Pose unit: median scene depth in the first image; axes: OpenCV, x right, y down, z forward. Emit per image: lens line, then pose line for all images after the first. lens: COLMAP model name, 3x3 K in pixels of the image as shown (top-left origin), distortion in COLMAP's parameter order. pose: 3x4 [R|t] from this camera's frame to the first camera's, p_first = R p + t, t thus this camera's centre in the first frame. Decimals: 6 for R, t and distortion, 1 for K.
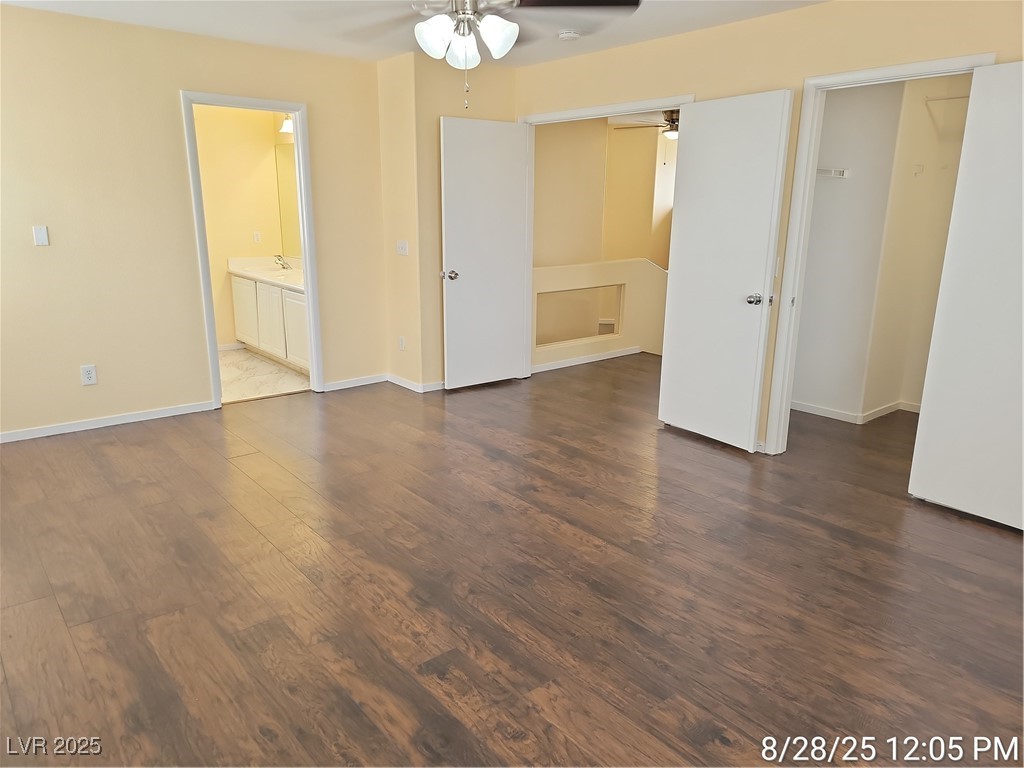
lens RADIAL K [[713.7, 0, 513.3], [0, 713.7, 380.1], [0, 0, 1]] dist [0.086831, -0.064294]
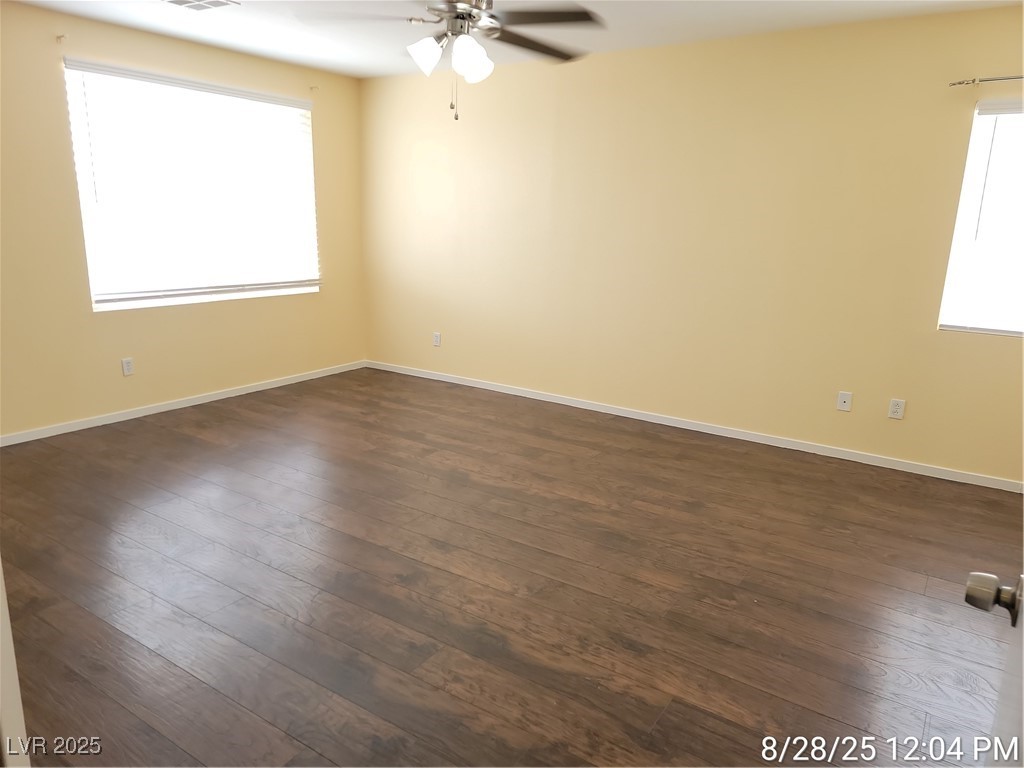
lens RADIAL K [[713.7, 0, 505.0], [0, 713.7, 385.3], [0, 0, 1]] dist [0.086831, -0.064294]
pose [[-0.962071, 0.028313, -0.271326, 0.184634], [-0.099848, 0.889038, 0.446812, -0.558939], [0.253869, 0.456956, -0.852491, 2.318064]]
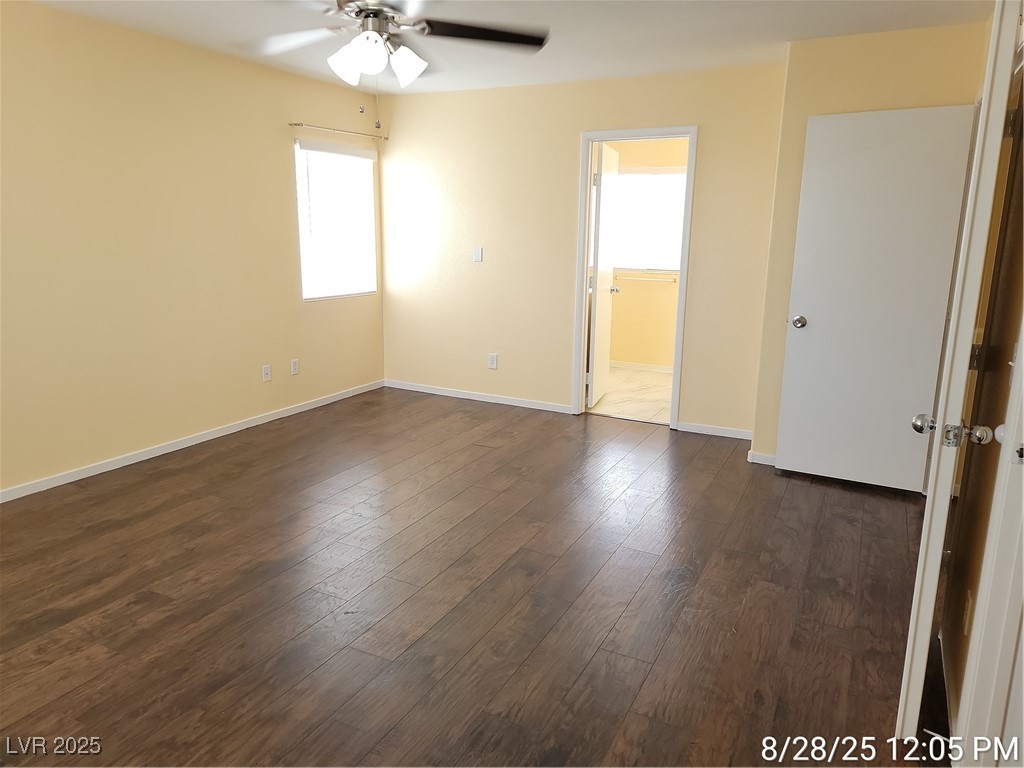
lens RADIAL K [[713.7, 0, 506.8], [0, 713.7, 382.3], [0, 0, 1]] dist [0.086831, -0.064294]
pose [[0.385991, 0.194661, -0.901731, 1.045347], [-0.230716, 0.966789, 0.109946, -0.206293], [0.893186, 0.165606, 0.418083, 0.868995]]
